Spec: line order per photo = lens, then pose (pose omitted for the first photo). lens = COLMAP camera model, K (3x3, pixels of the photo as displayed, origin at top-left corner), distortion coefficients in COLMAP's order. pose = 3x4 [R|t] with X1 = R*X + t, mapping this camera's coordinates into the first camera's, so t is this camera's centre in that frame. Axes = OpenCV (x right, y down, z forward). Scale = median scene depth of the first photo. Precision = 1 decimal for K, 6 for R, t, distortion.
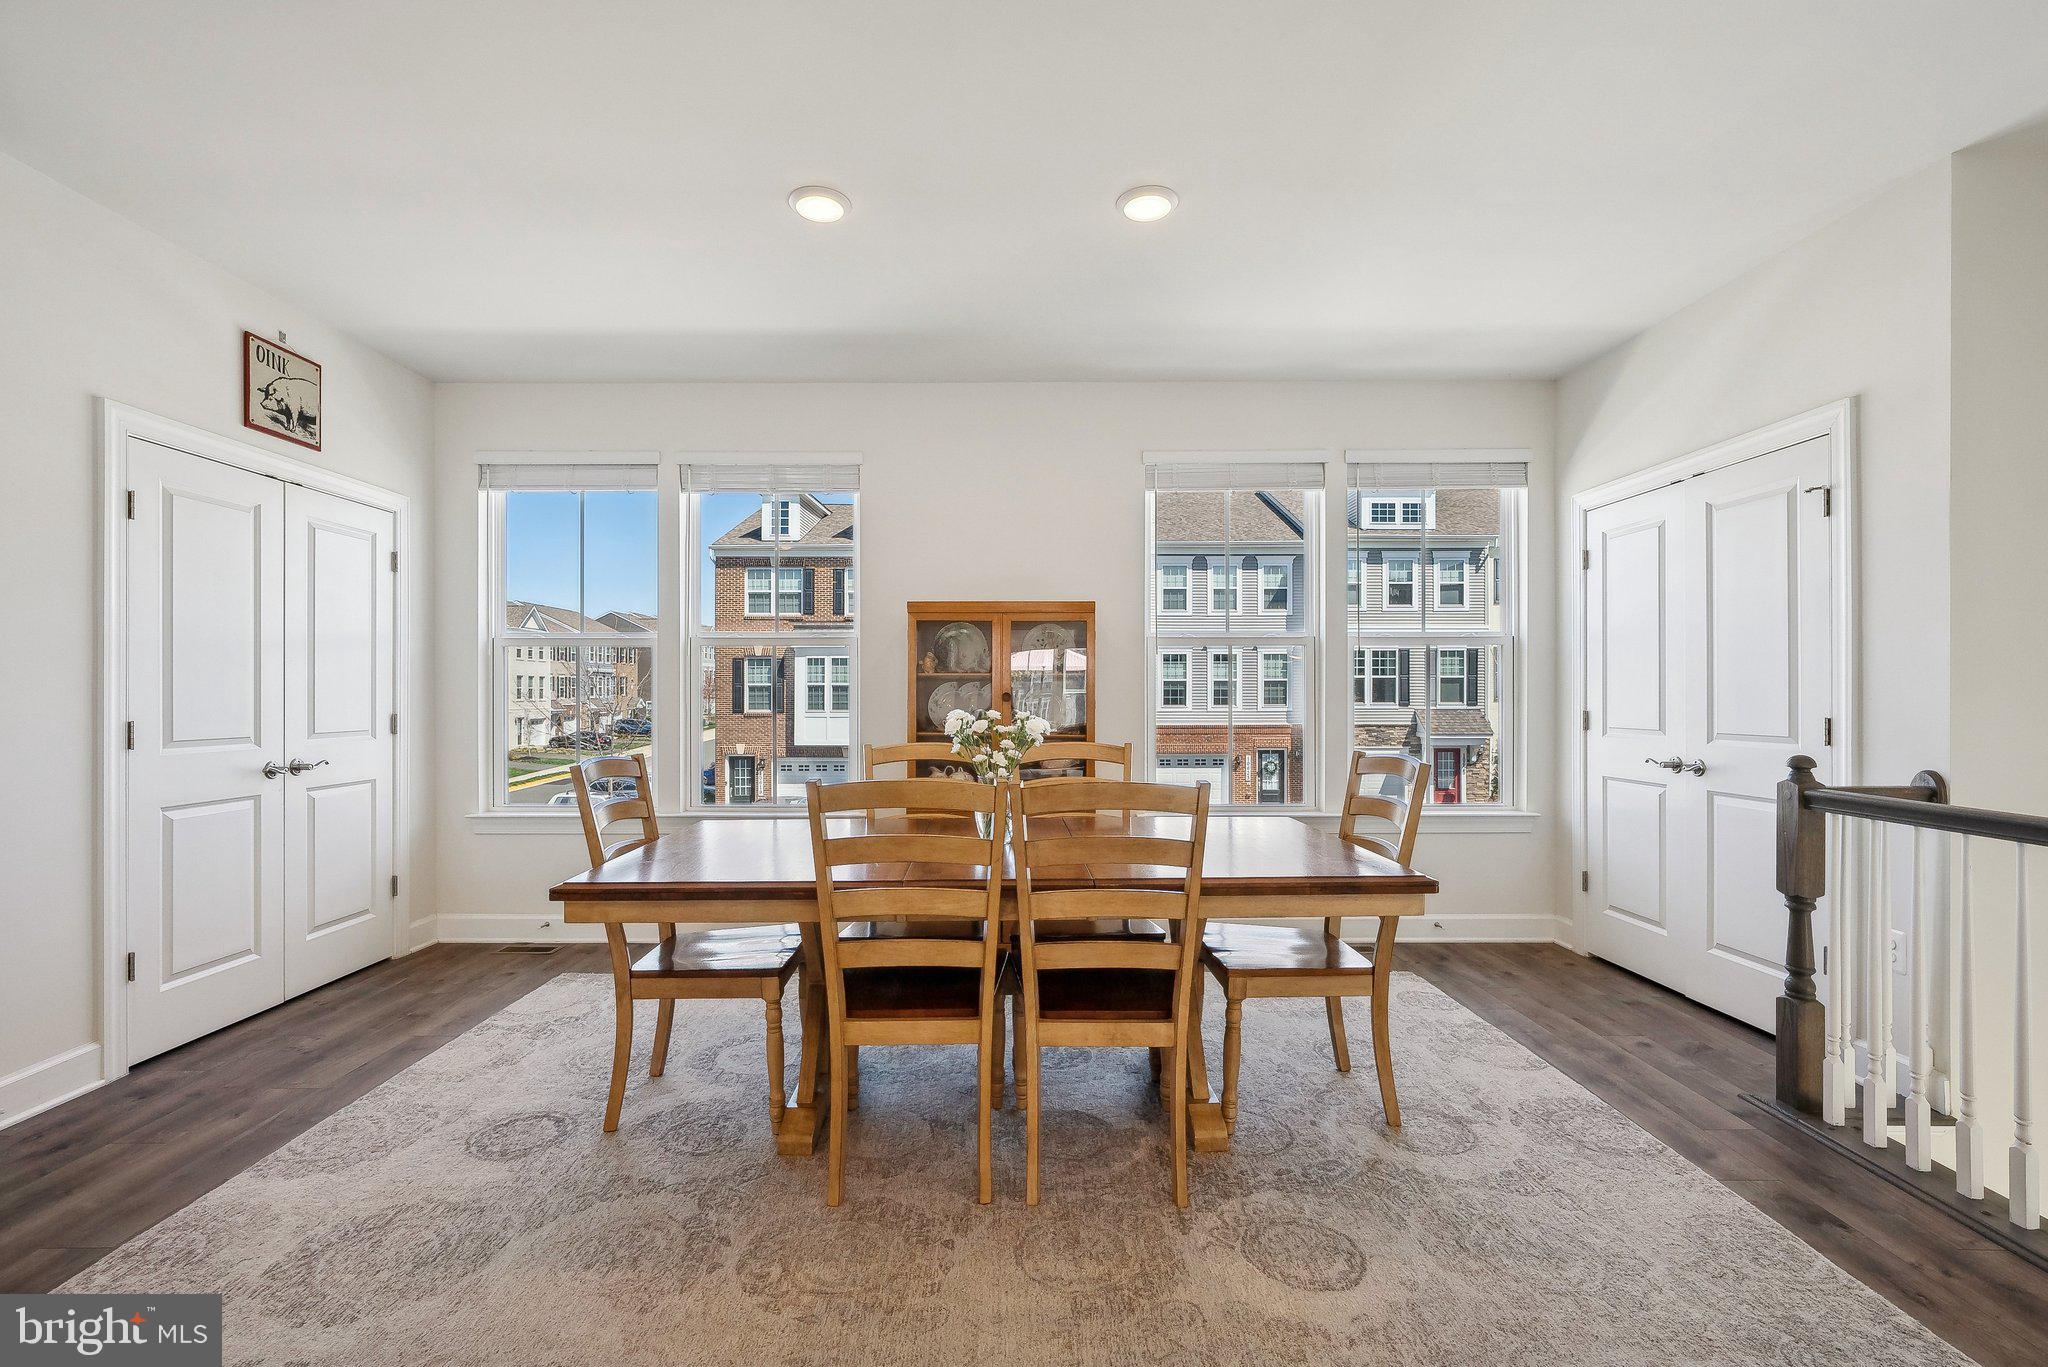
lens RADIAL K [[894.2, 0, 996.5], [0, 894.2, 691.6], [0, 0, 1]] dist [-0.008079, 0.001273]
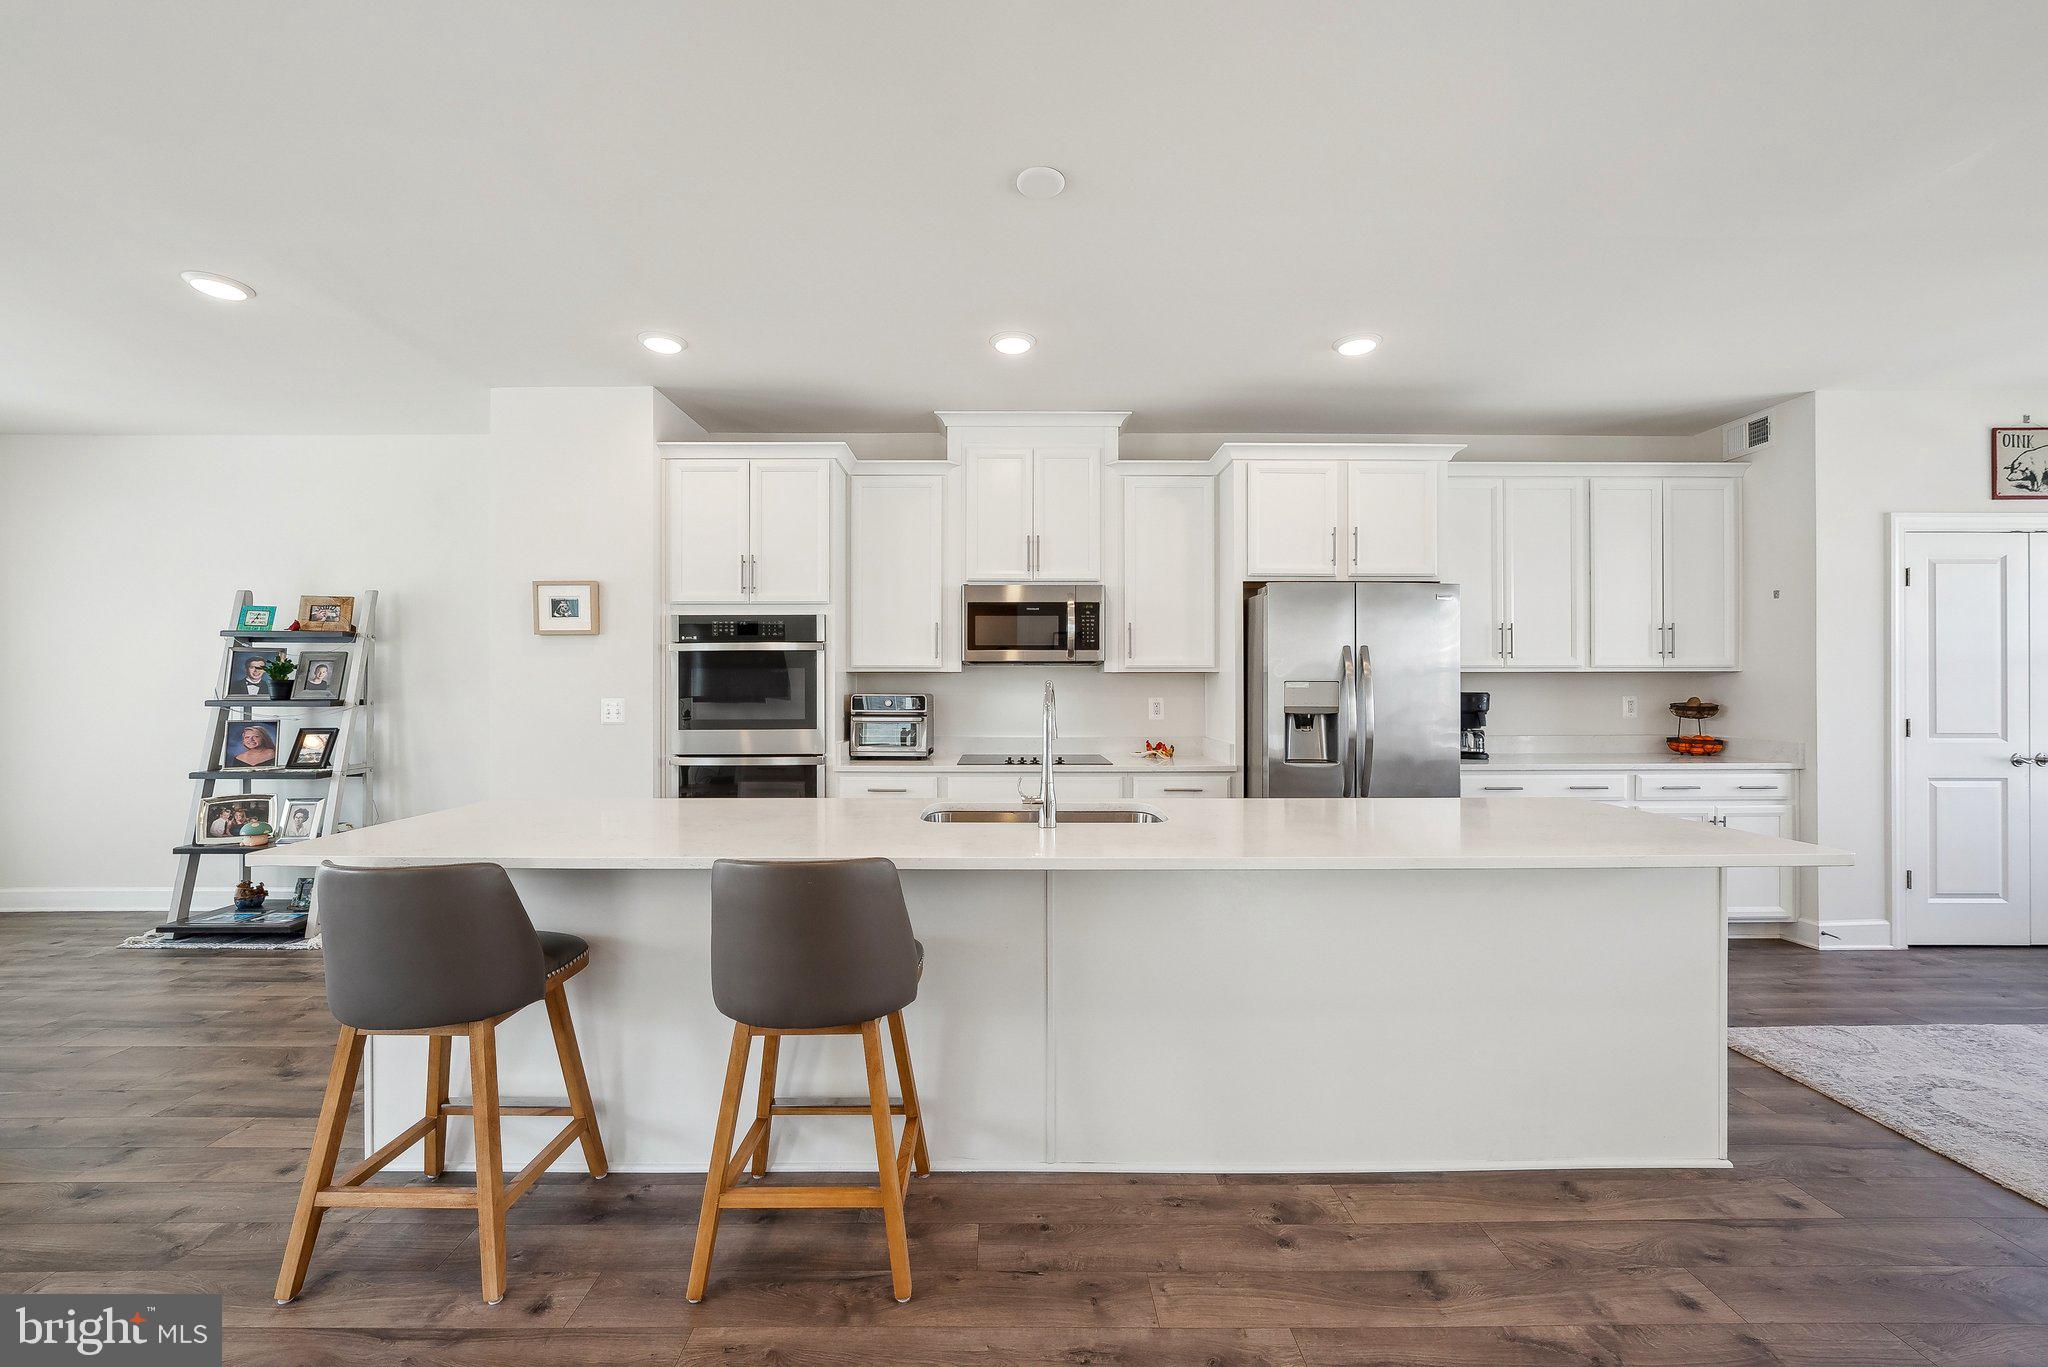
lens RADIAL K [[807.5, 0, 1014.2], [0, 807.5, 685.3], [0, 0, 1]] dist [-0.012476, 0.002917]
pose [[0.029035, -0.000516, -0.999578, 0.296630], [0.002413, 0.999997, -0.000446, -0.023162], [0.999575, -0.002399, 0.029036, -0.486112]]
